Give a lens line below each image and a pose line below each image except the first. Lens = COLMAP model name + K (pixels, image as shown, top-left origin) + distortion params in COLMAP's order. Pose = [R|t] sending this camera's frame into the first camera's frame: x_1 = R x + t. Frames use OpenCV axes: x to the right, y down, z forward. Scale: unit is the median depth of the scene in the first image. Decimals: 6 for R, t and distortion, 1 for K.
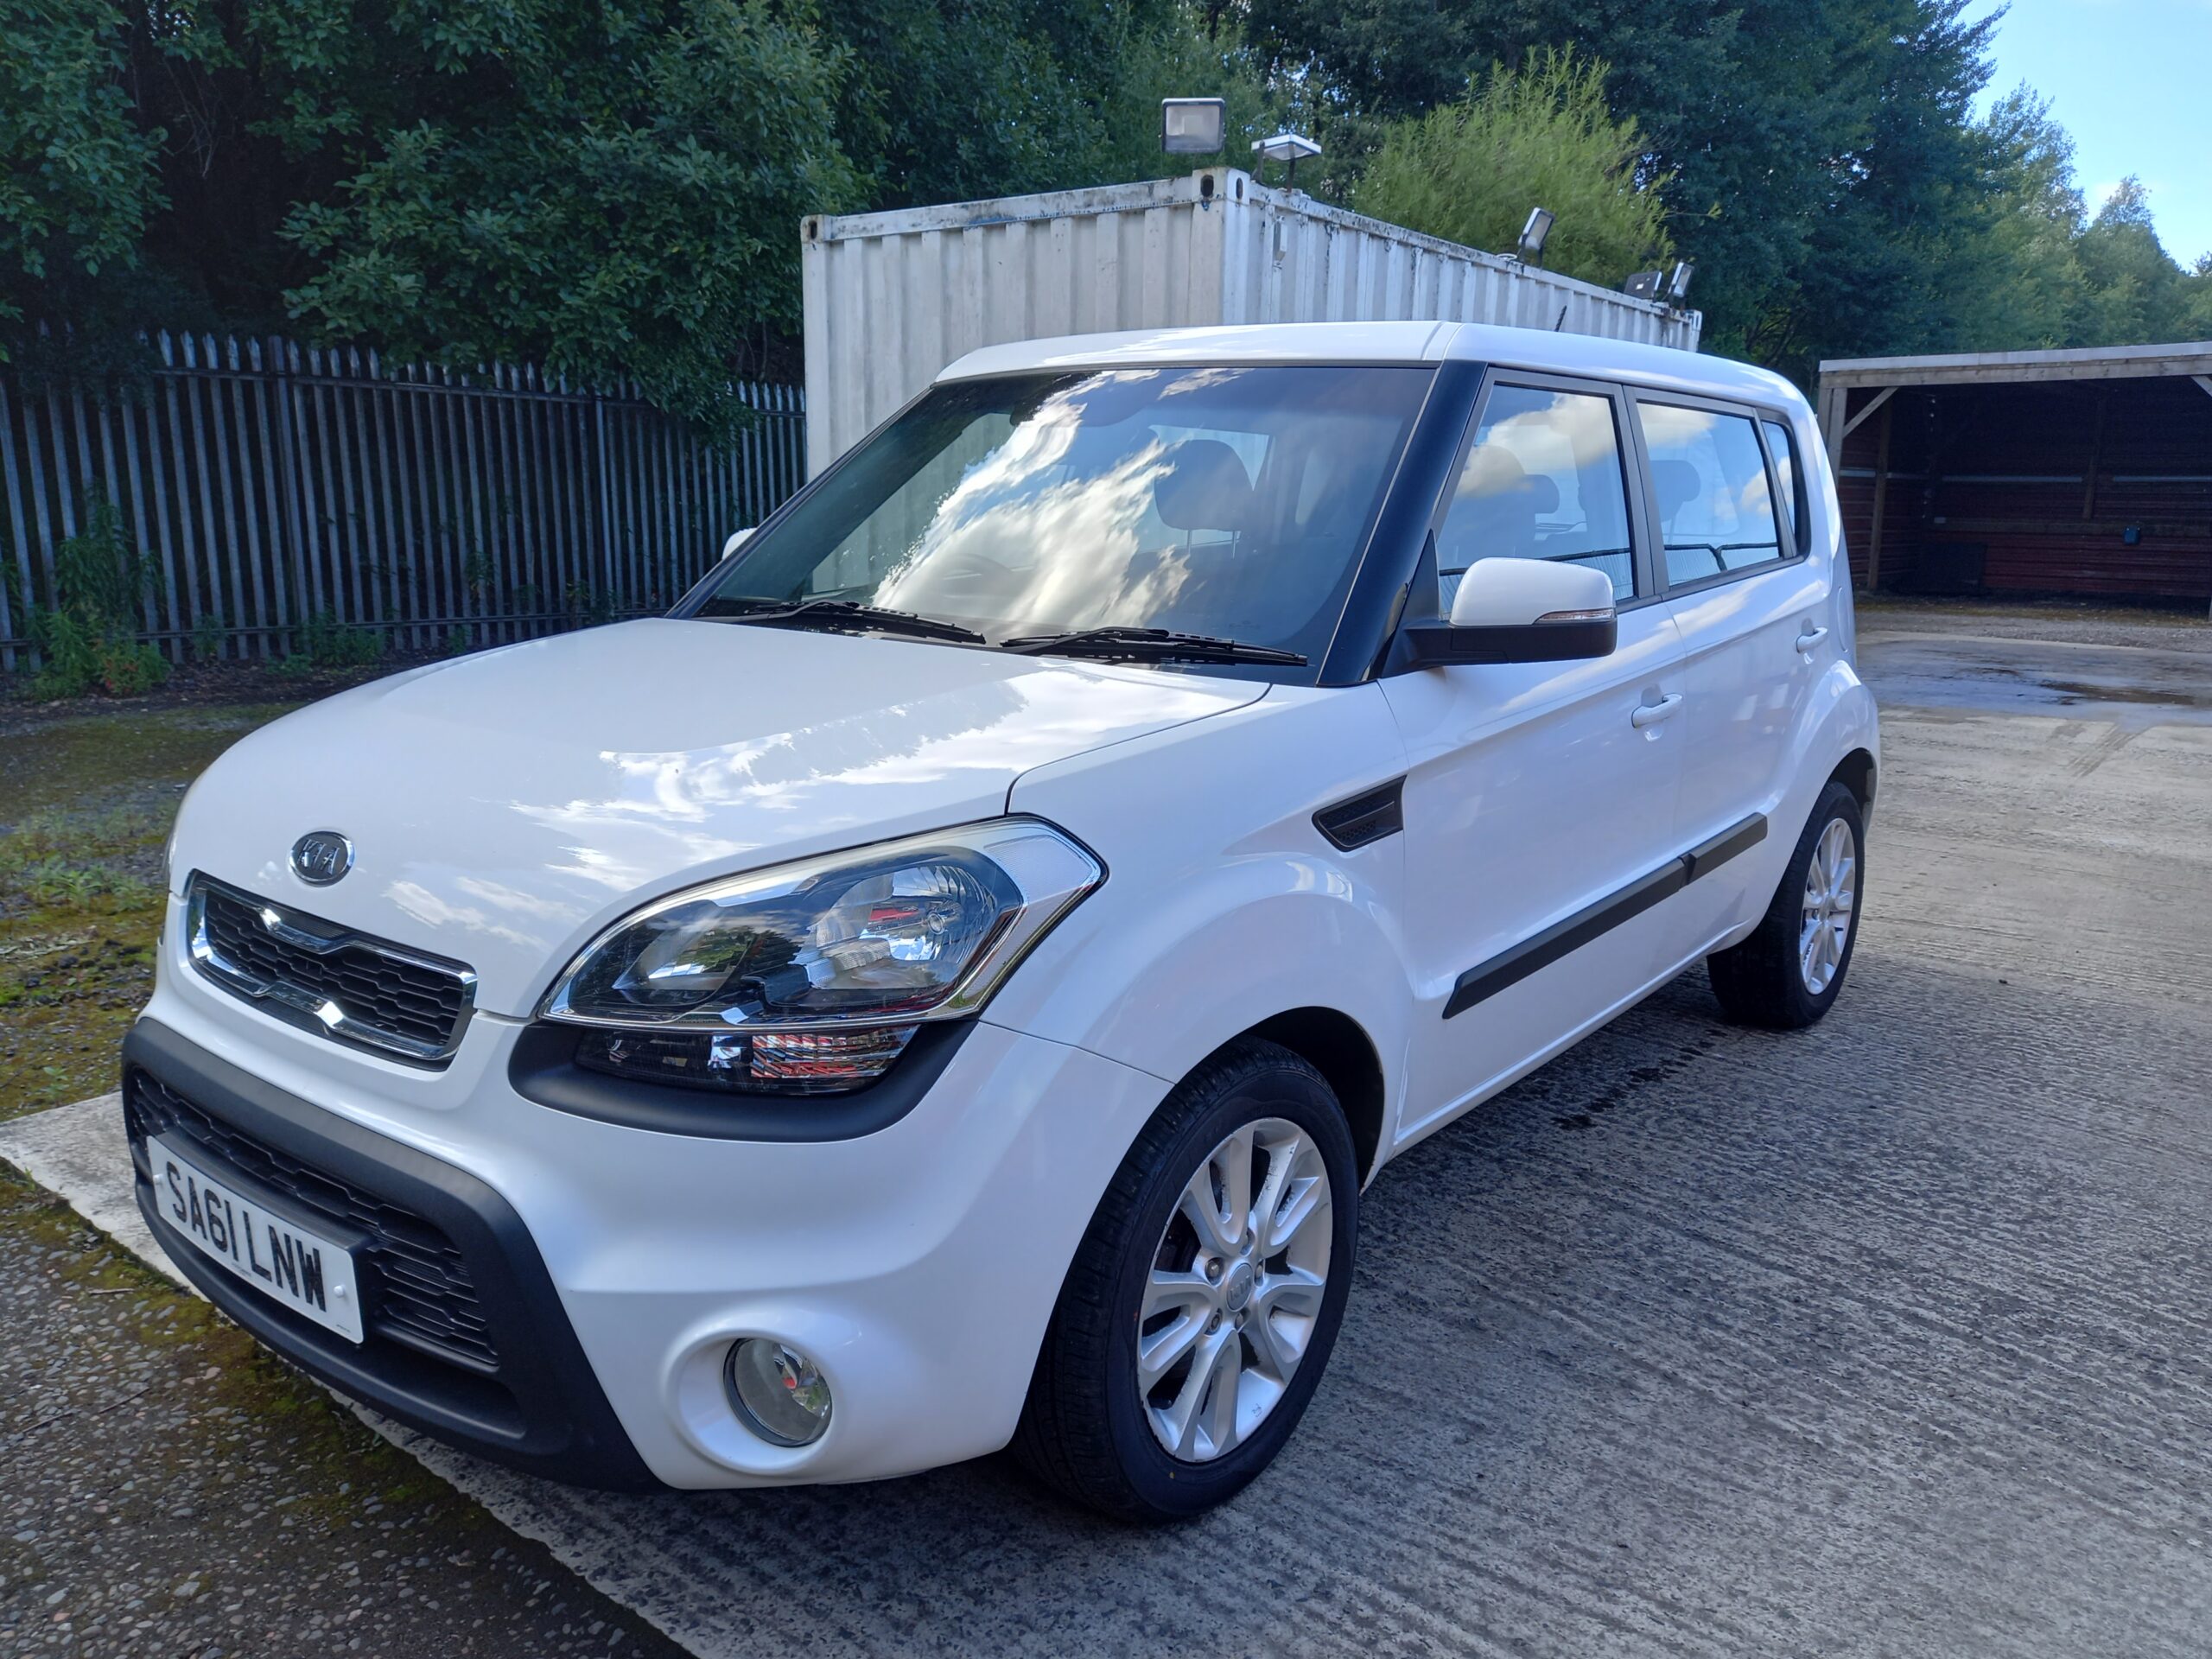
lens RADIAL K [[1636.5, 0, 1133.2], [0, 1636.5, 882.7], [0, 0, 1]] dist [0.056919, -0.067708]
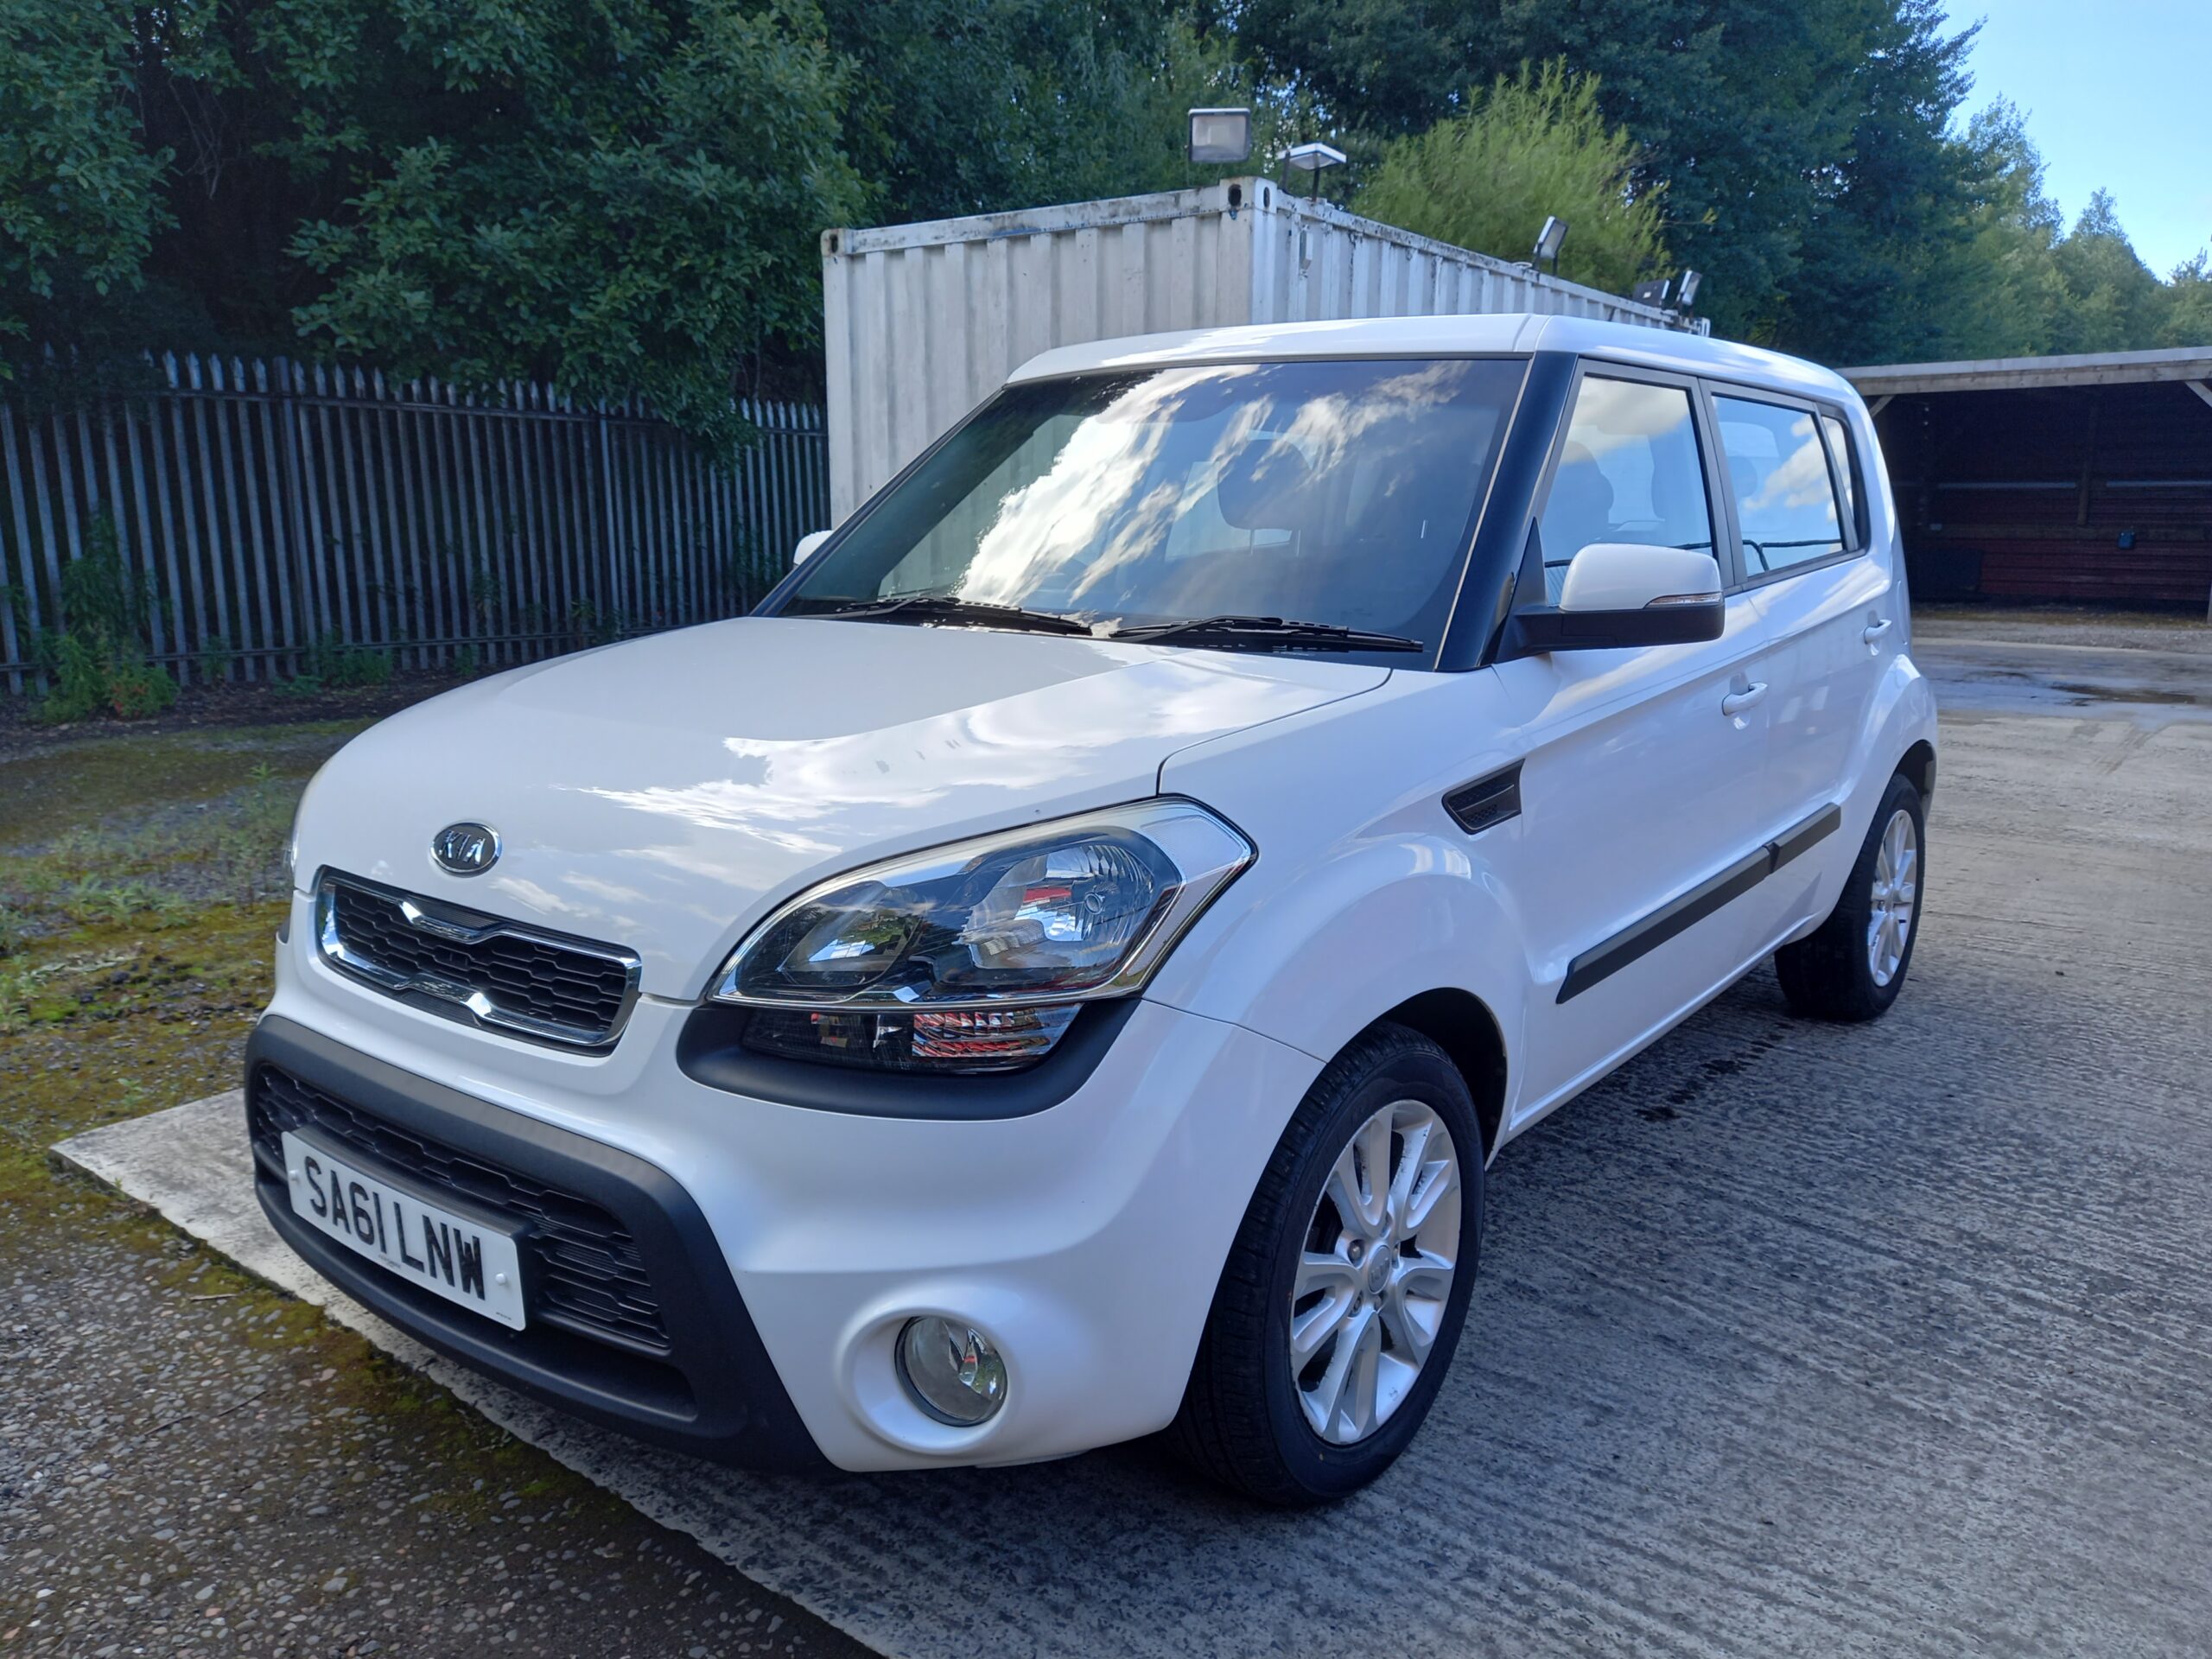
lens RADIAL K [[1645.7, 0, 1134.2], [0, 1645.7, 882.4], [0, 0, 1]] dist [0.047384, -0.056743]
pose [[0.999896, -0.011520, 0.008681, -0.069517], [0.011621, 0.999864, -0.011695, 0.015921], [-0.008545, 0.011795, 0.999894, -0.005266]]
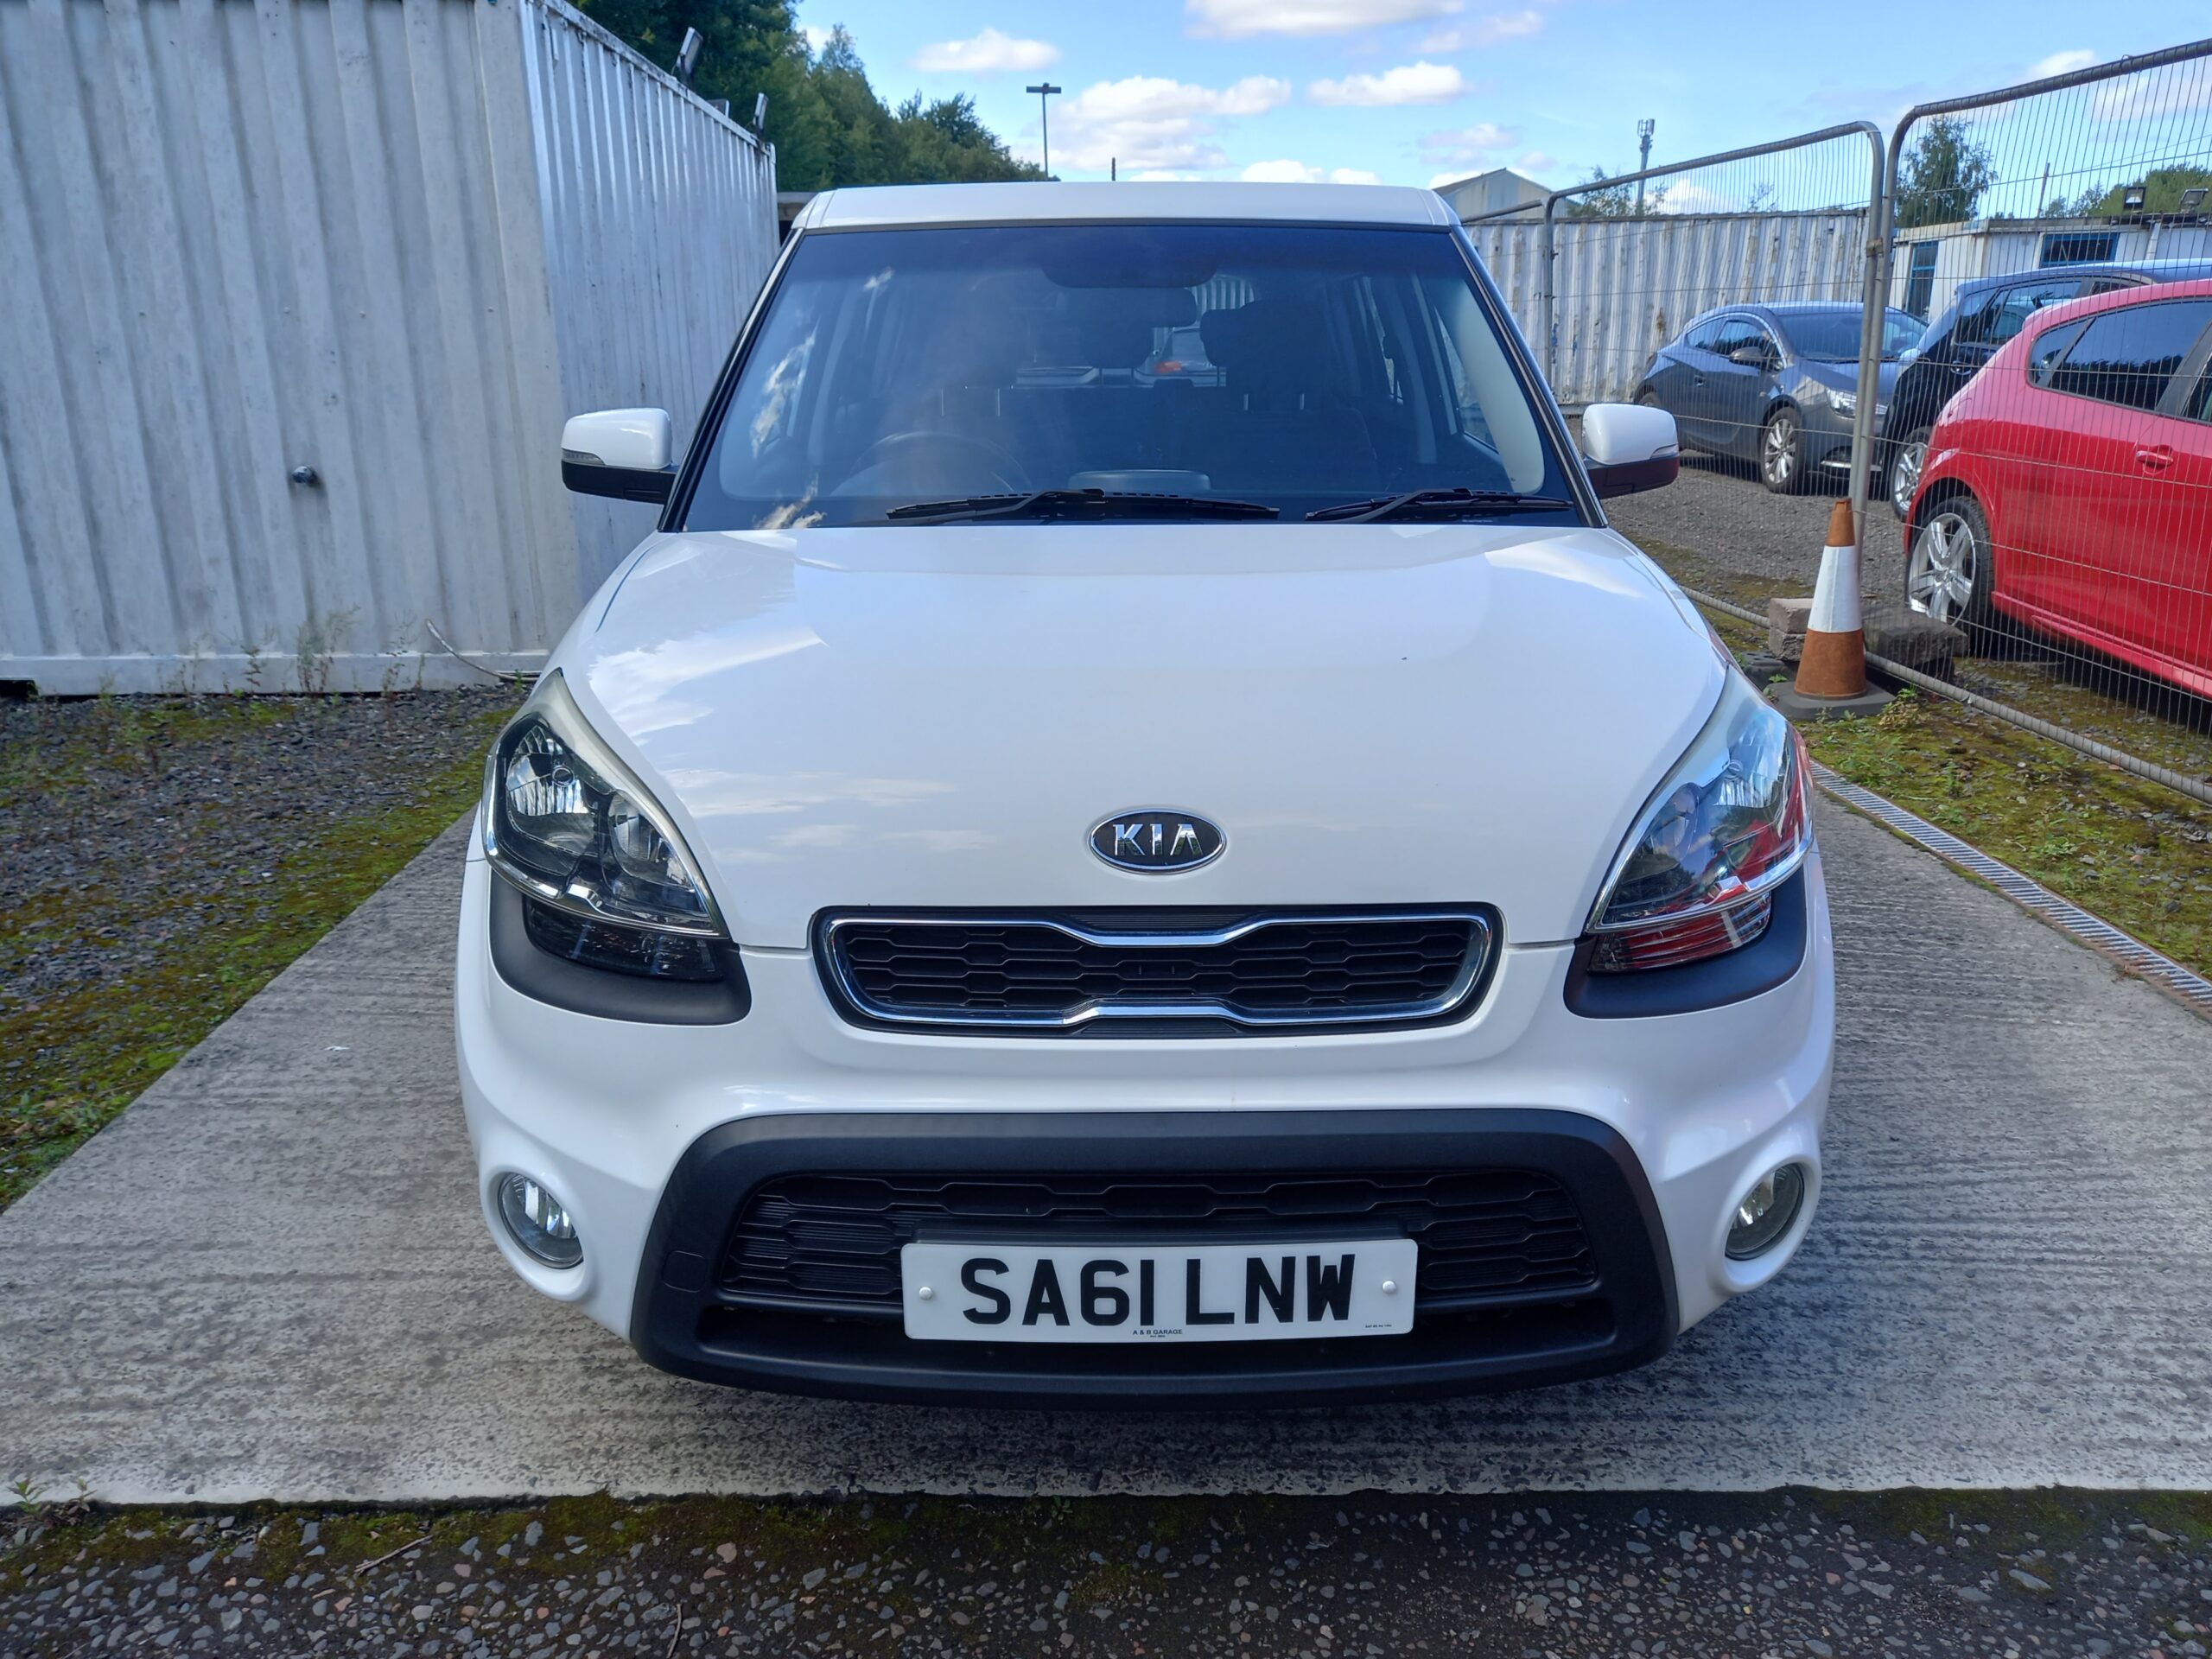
lens RADIAL K [[1596.0, 0, 1137.0], [0, 1596.0, 831.3], [0, 0, 1]] dist [0.072830, -0.078569]
pose [[0.764631, -0.205963, 0.610671, -0.720125], [0.157365, 0.978544, 0.132997, -0.093306], [-0.624960, -0.005595, 0.780636, 0.263358]]
